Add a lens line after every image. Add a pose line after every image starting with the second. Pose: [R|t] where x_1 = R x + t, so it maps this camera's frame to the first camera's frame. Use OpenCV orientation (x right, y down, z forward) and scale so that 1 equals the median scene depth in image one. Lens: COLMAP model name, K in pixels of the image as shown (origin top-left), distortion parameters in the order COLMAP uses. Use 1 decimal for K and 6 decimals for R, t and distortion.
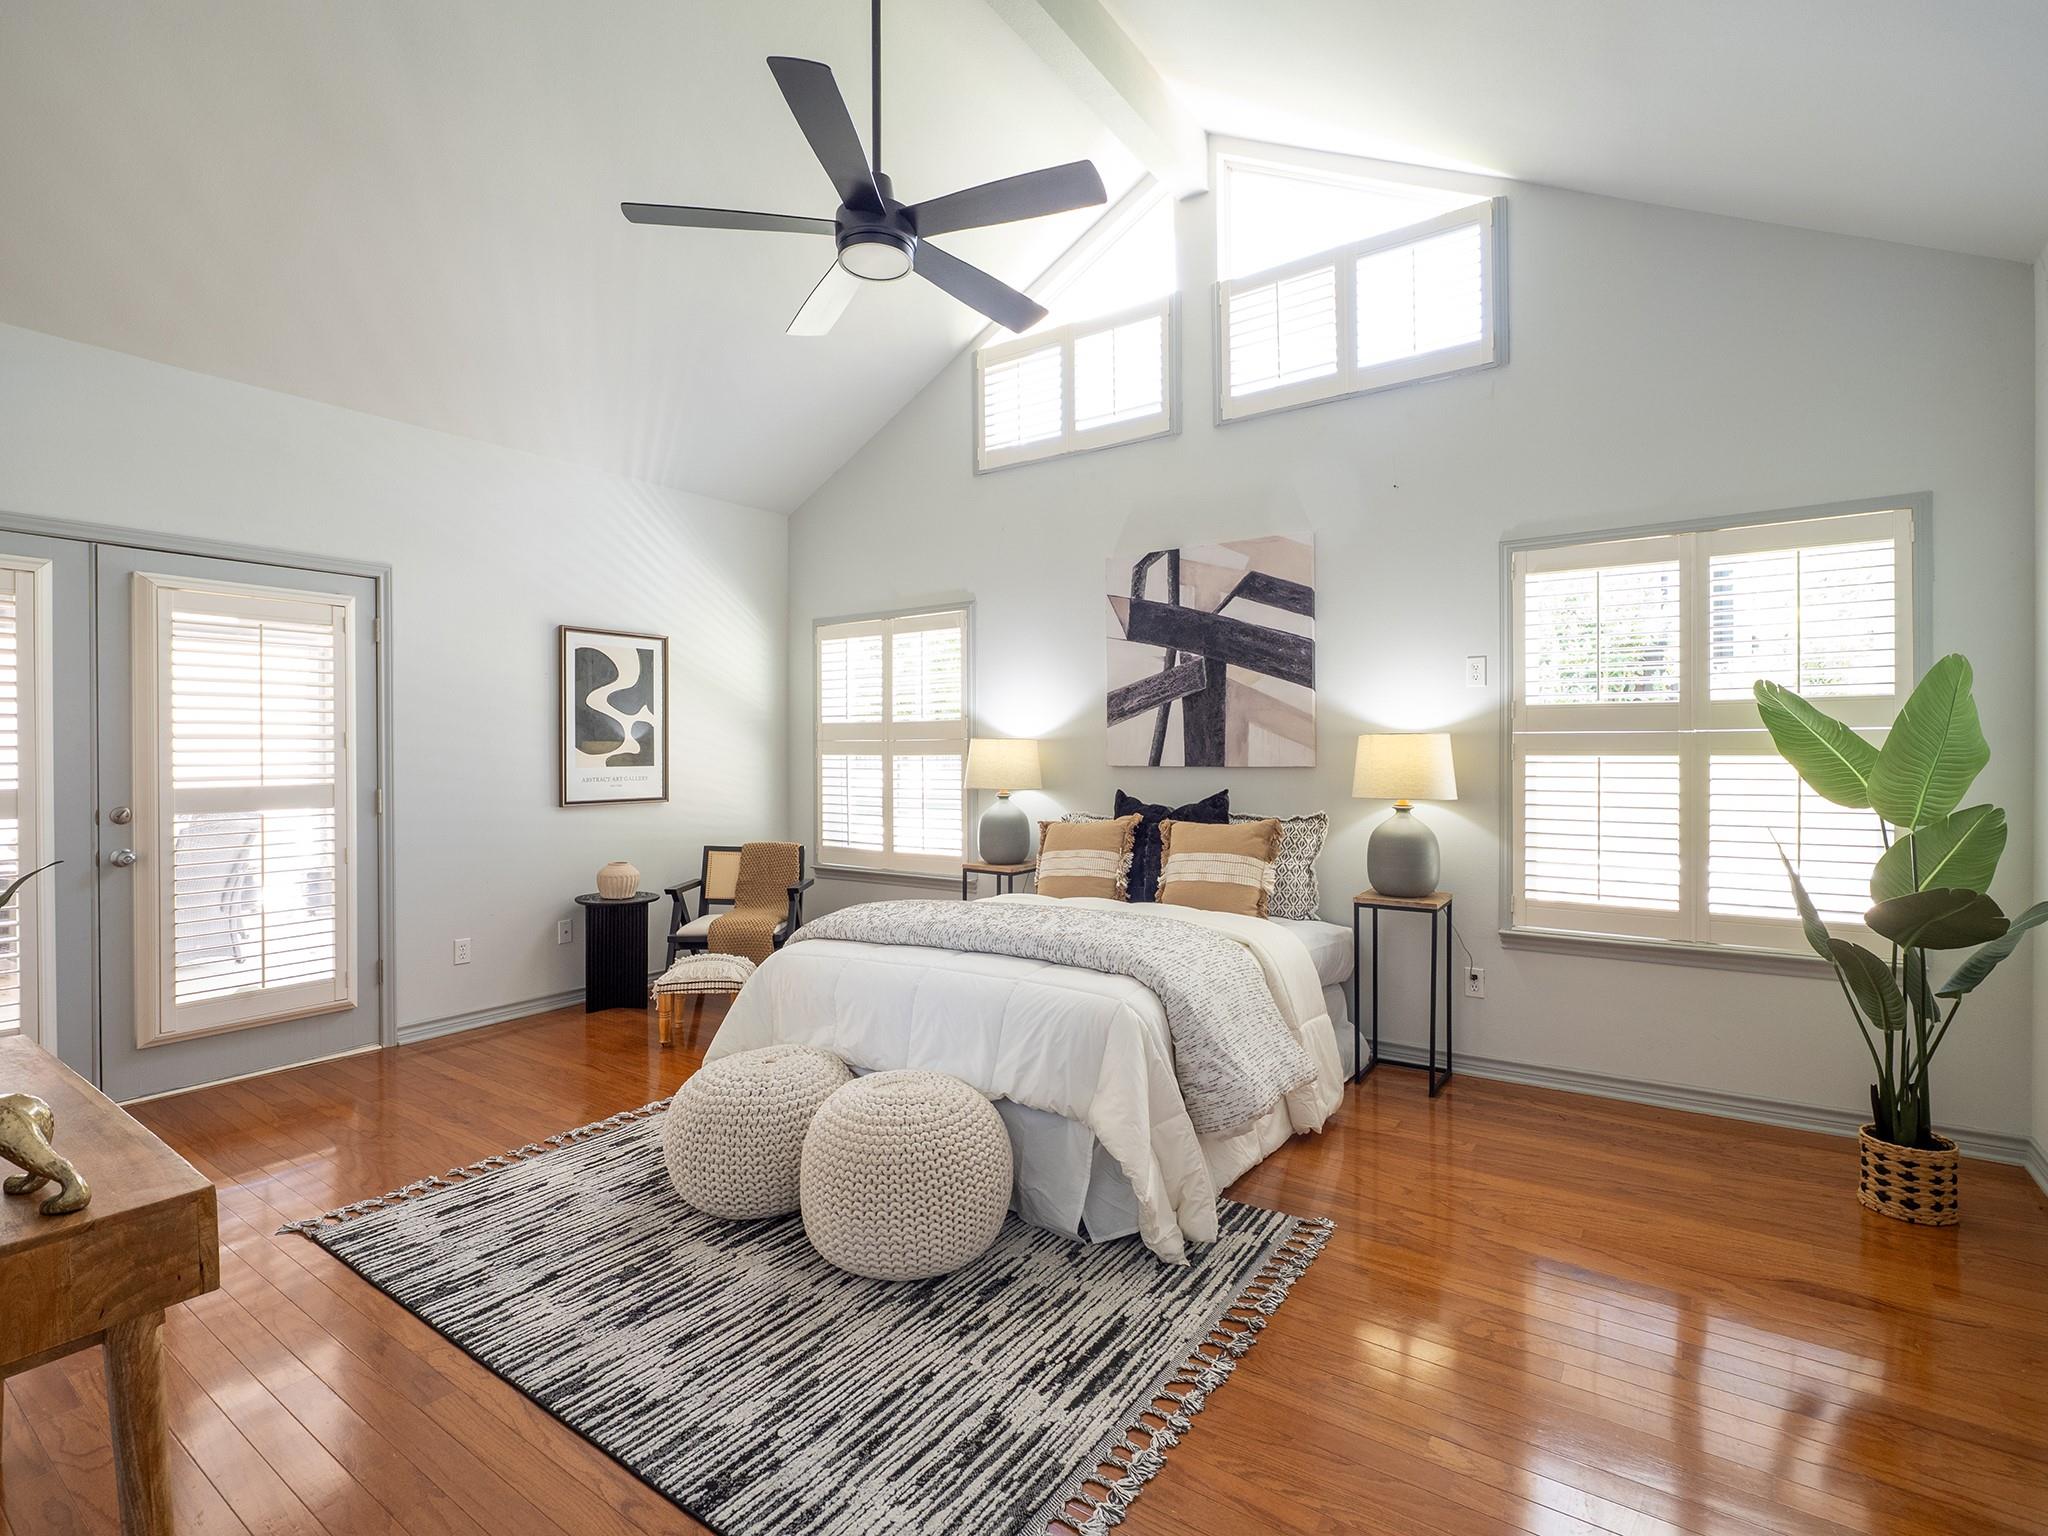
lens RADIAL K [[976.5, 0, 1017.9], [0, 976.5, 758.7], [0, 0, 1]] dist [-0.007881, -0.001729]
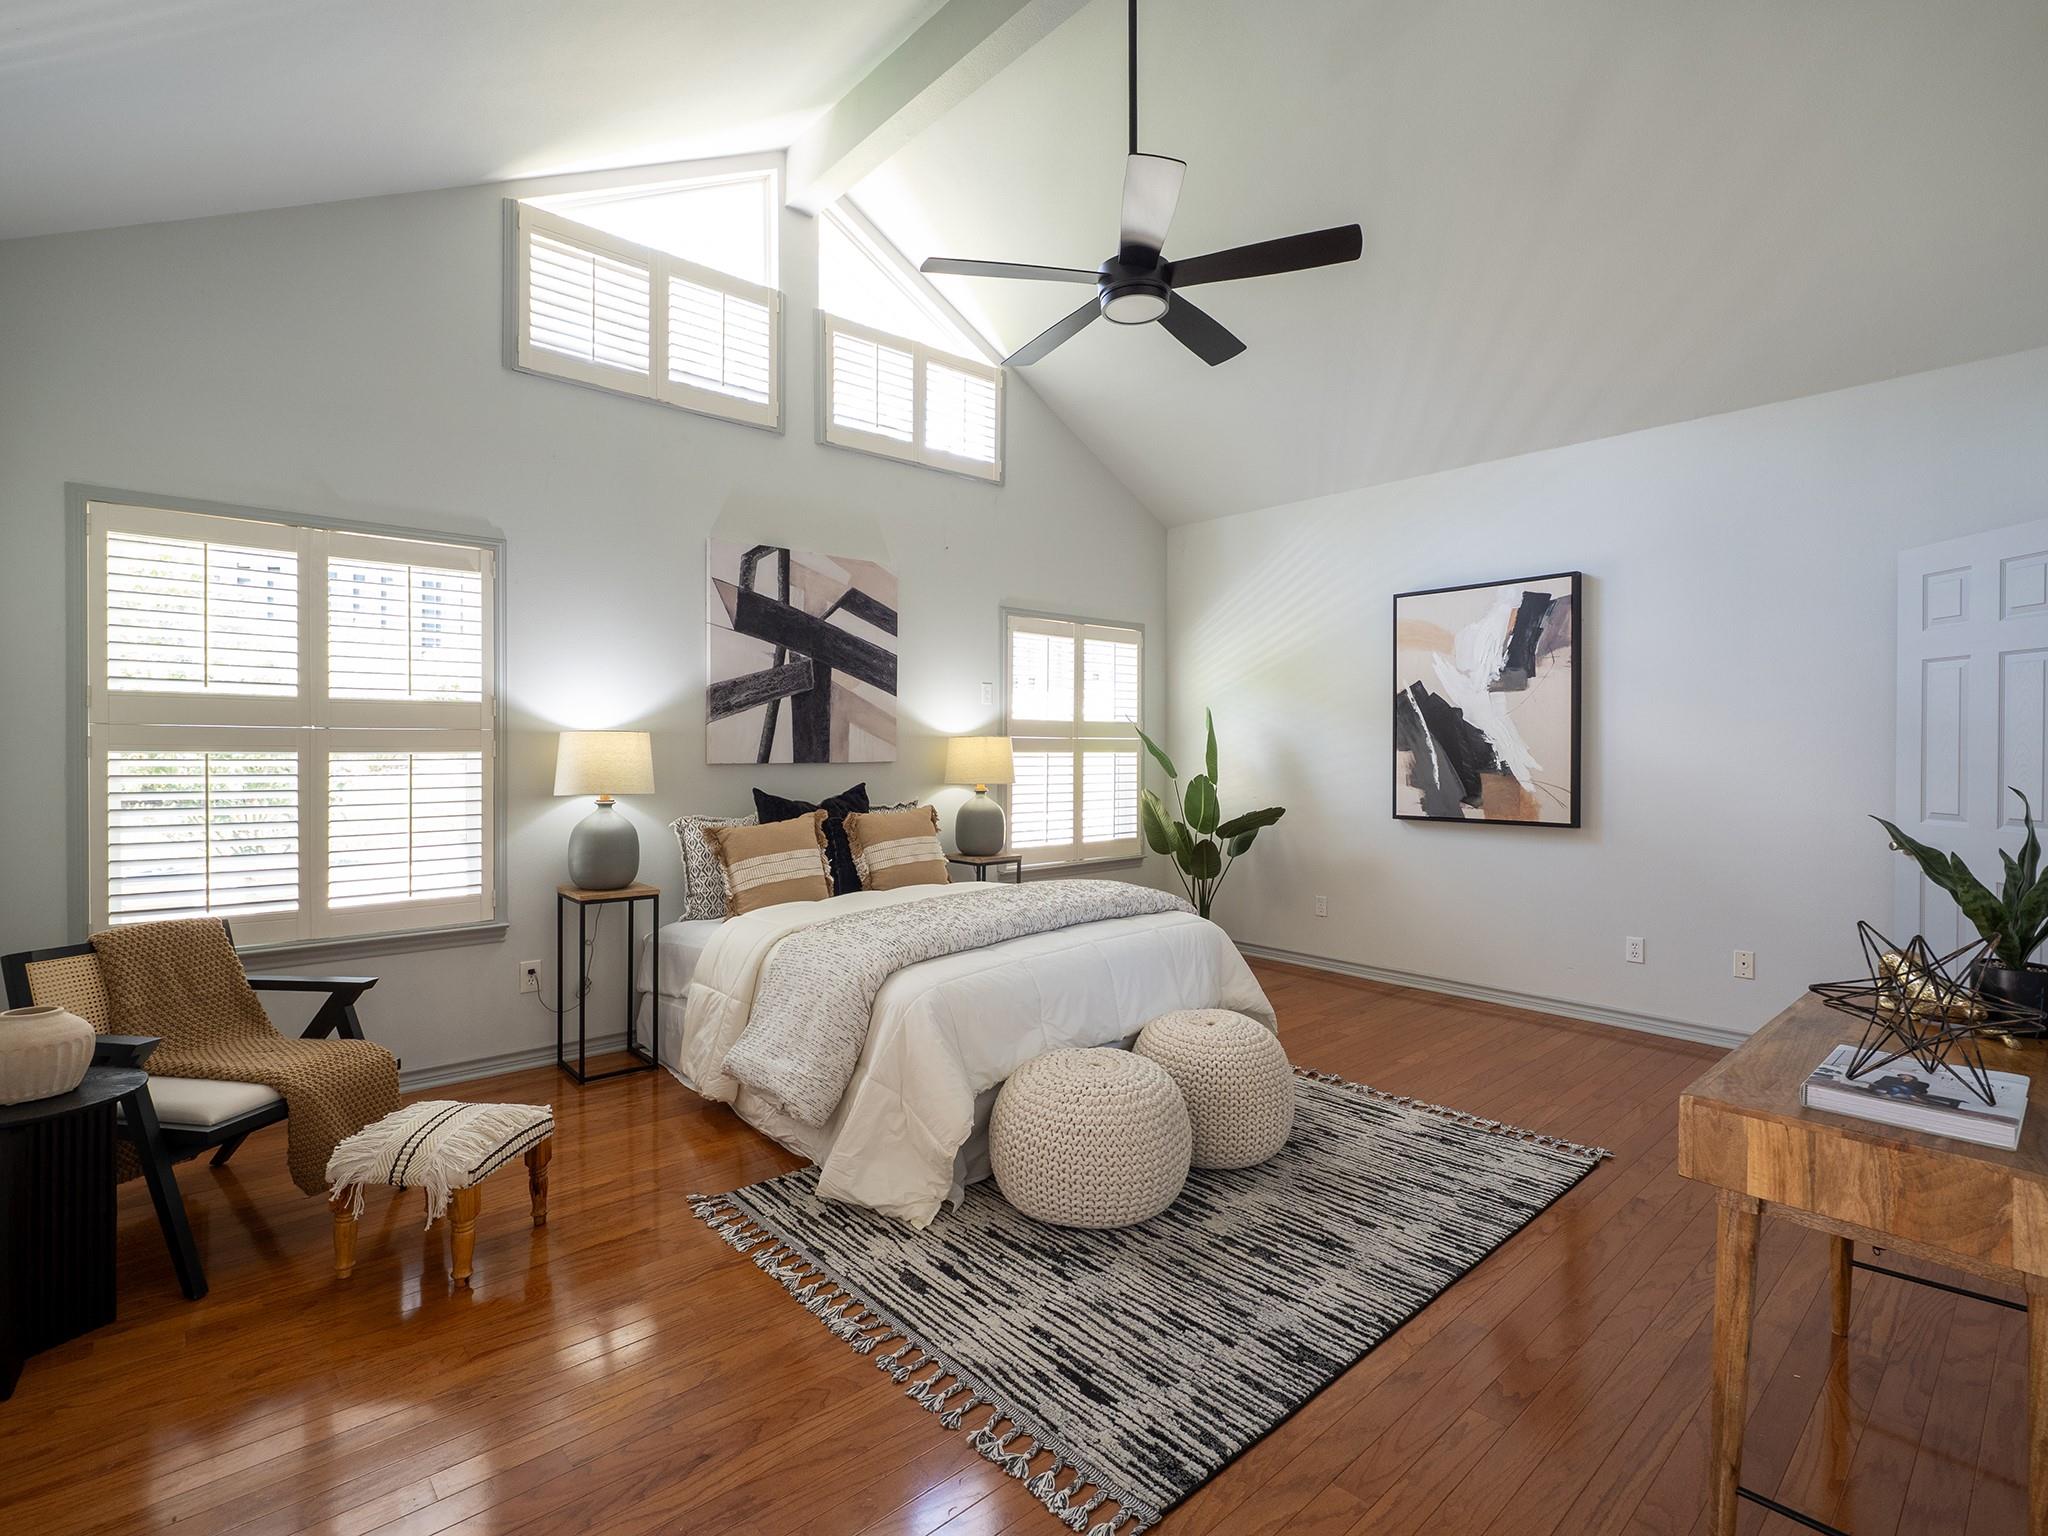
lens RADIAL K [[976.5, 0, 1015.6], [0, 976.5, 760.0], [0, 0, 1]] dist [-0.007881, -0.001729]
pose [[0.227189, -0.007946, 0.973818, -0.796017], [0.003290, 0.999967, 0.007392, -0.002080], [-0.973845, 0.001525, 0.227207, 0.554115]]
